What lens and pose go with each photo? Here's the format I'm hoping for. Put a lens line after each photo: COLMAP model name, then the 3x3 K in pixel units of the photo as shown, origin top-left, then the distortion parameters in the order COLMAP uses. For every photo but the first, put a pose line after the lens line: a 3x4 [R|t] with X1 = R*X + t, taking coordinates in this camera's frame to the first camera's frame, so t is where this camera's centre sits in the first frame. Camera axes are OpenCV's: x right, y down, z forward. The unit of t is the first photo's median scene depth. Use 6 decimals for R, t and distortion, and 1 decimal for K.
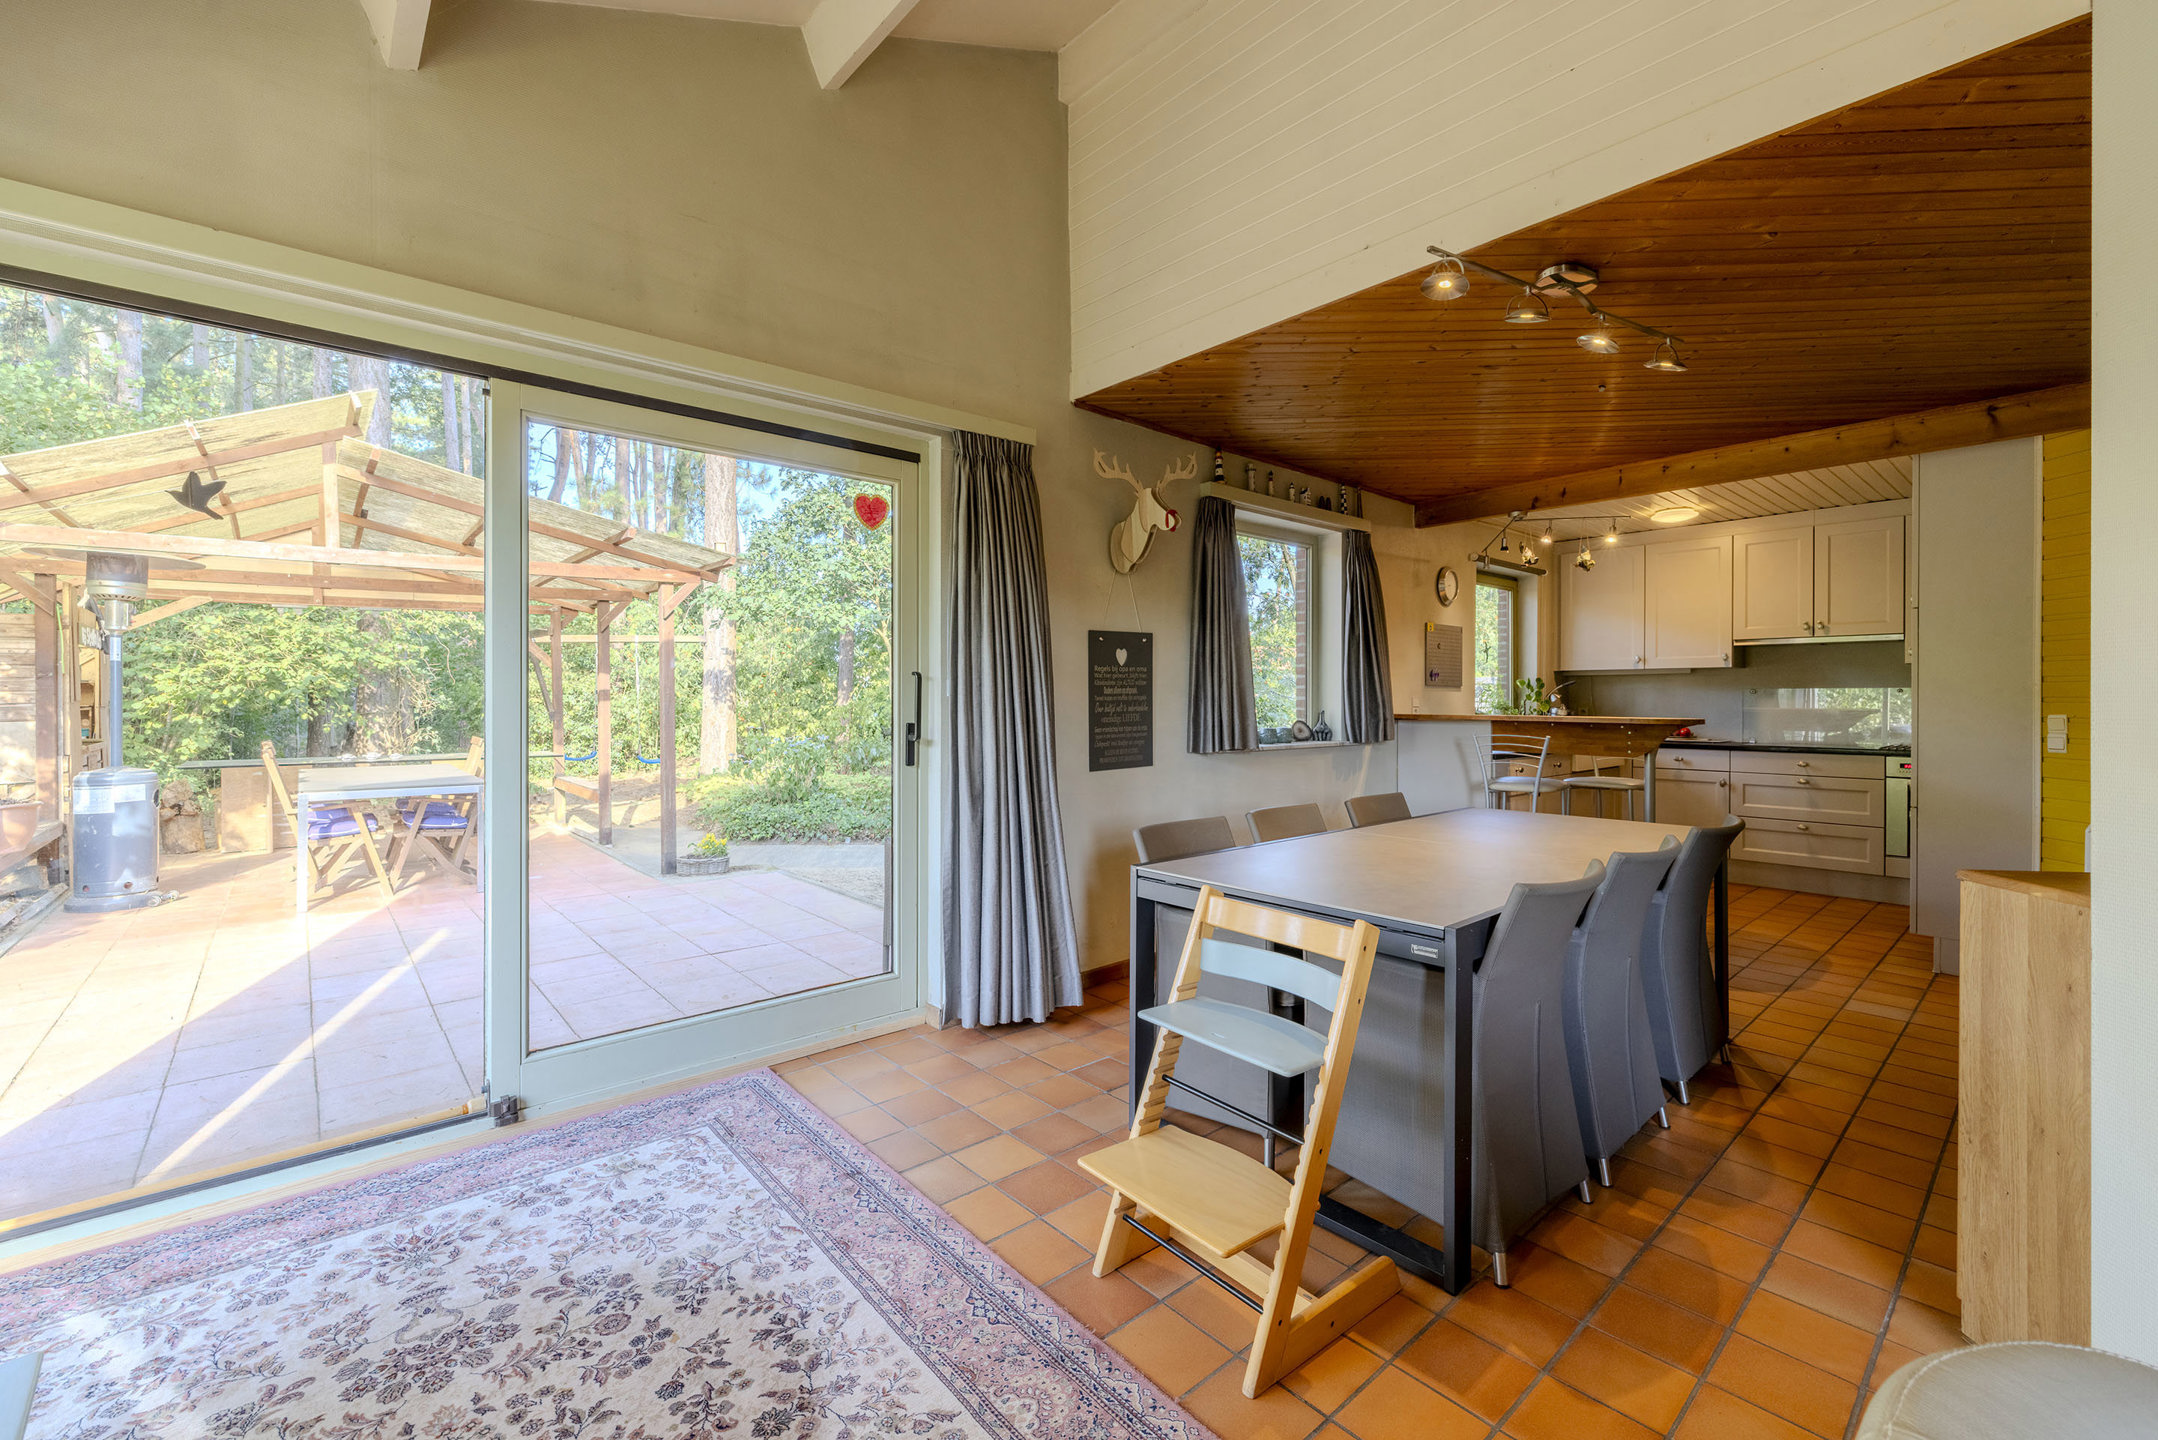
lens RADIAL K [[921.7, 0, 1145.0], [0, 921.7, 703.2], [0, 0, 1]] dist [0.006136, 0.000898]
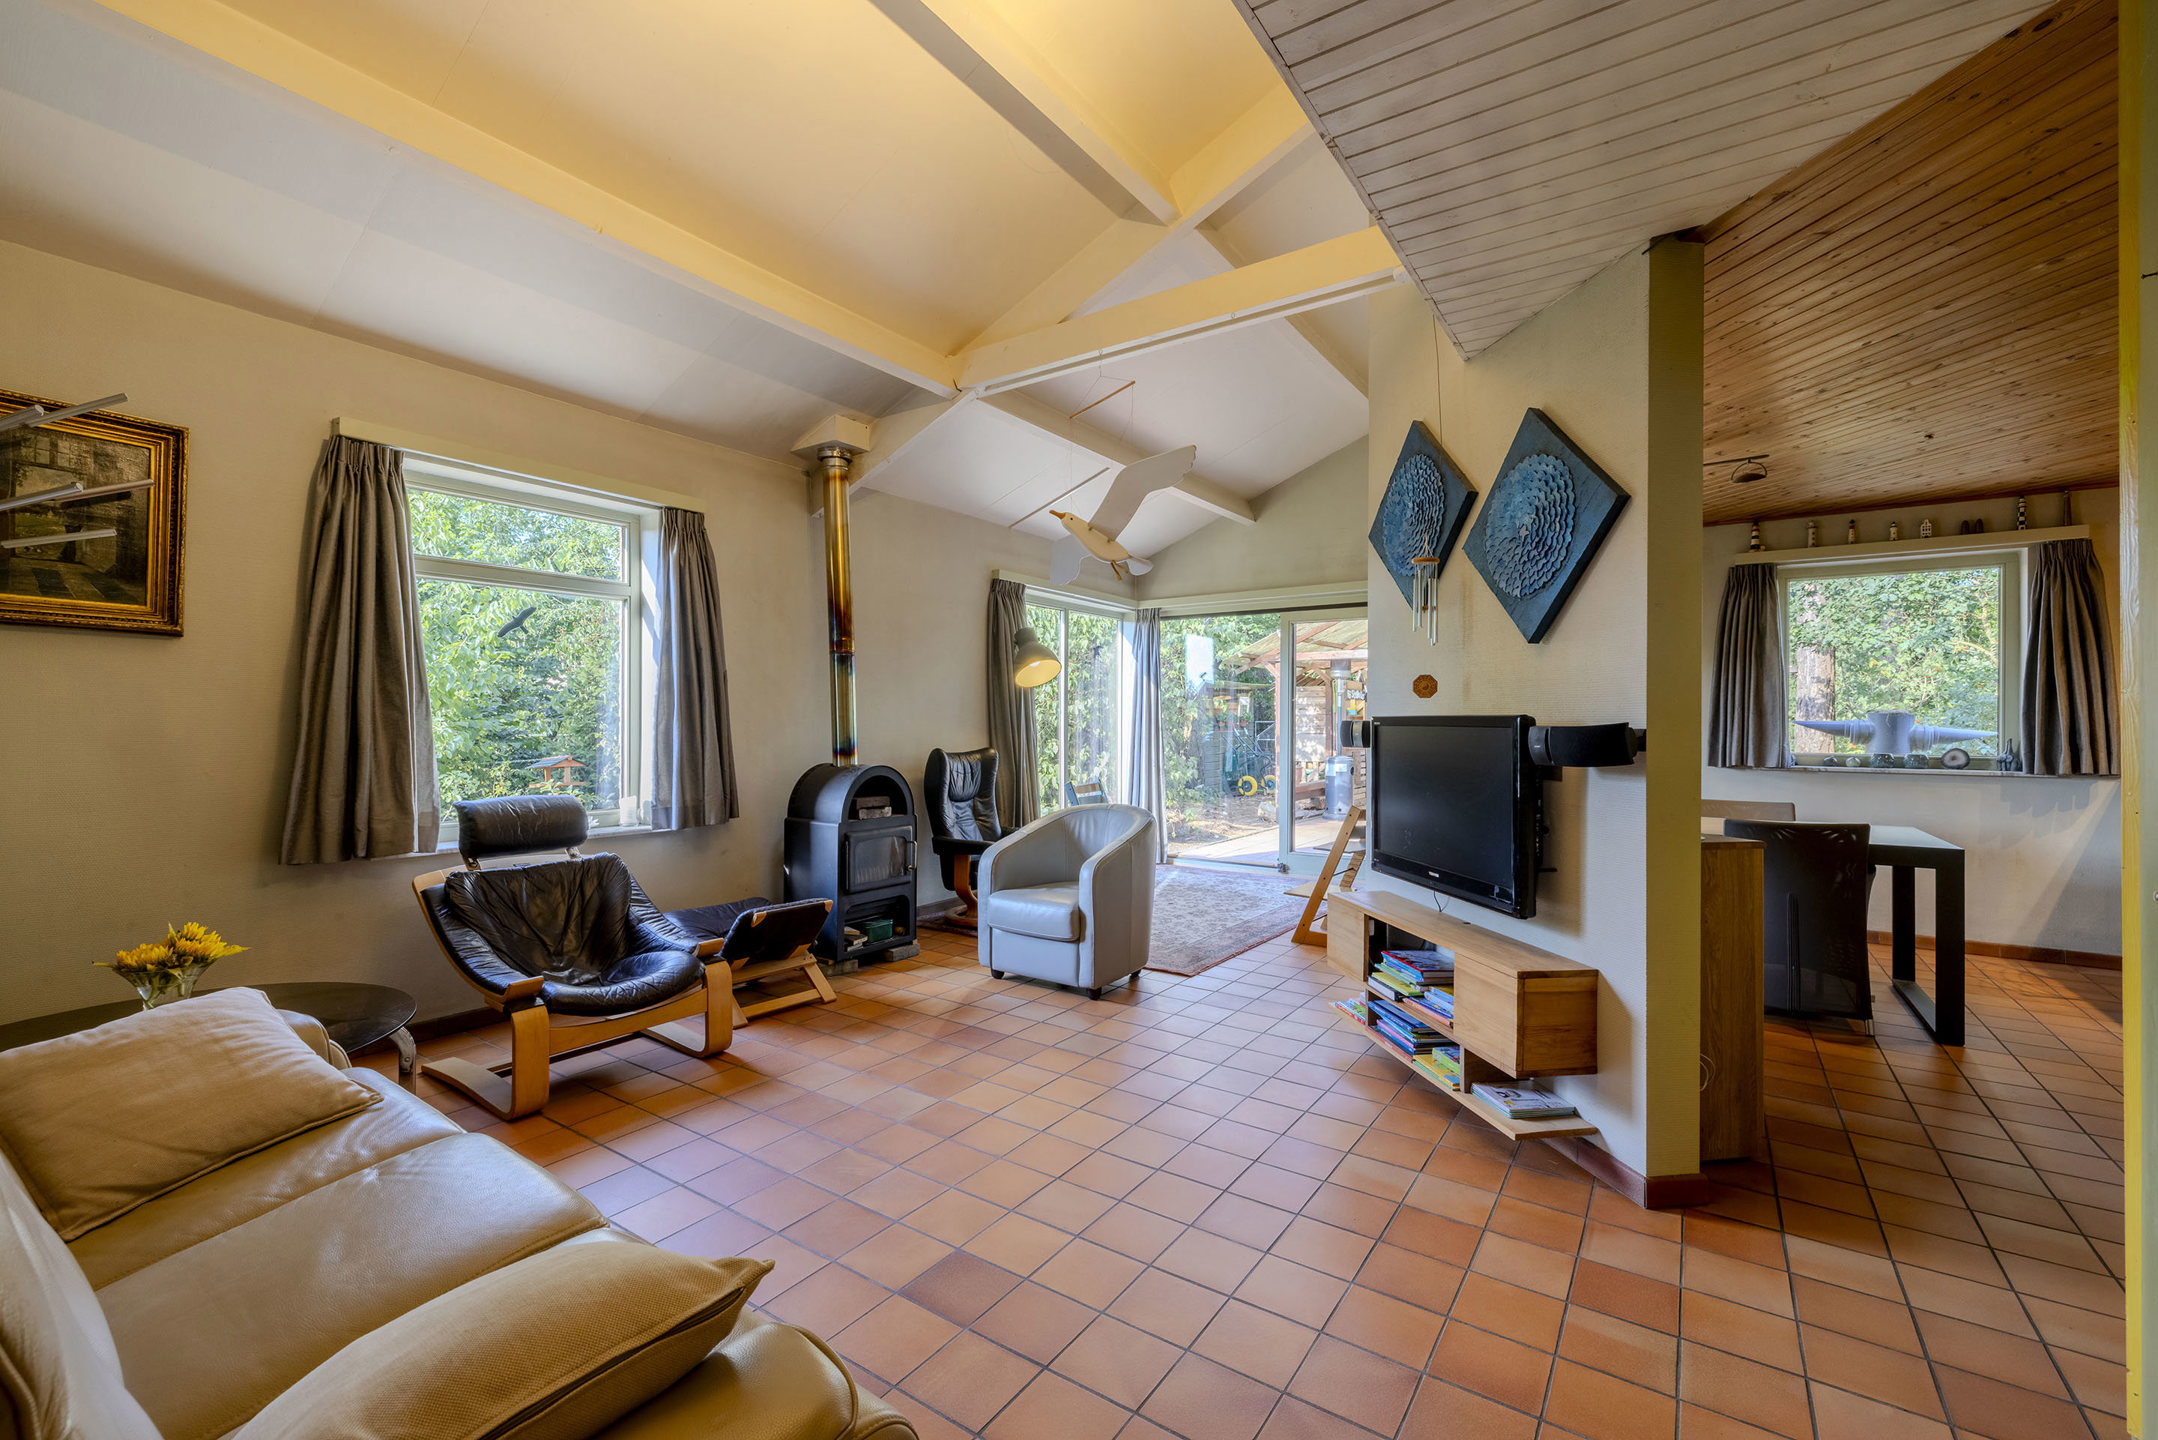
lens RADIAL K [[921.7, 0, 1077.0], [0, 921.7, 720.3], [0, 0, 1]] dist [0.006136, 0.000898]
pose [[0.246755, -0.001532, -0.969077, 1.058805], [-0.009310, 0.999949, -0.003951, 0.000792], [0.969033, 0.009997, 0.246728, -0.183259]]
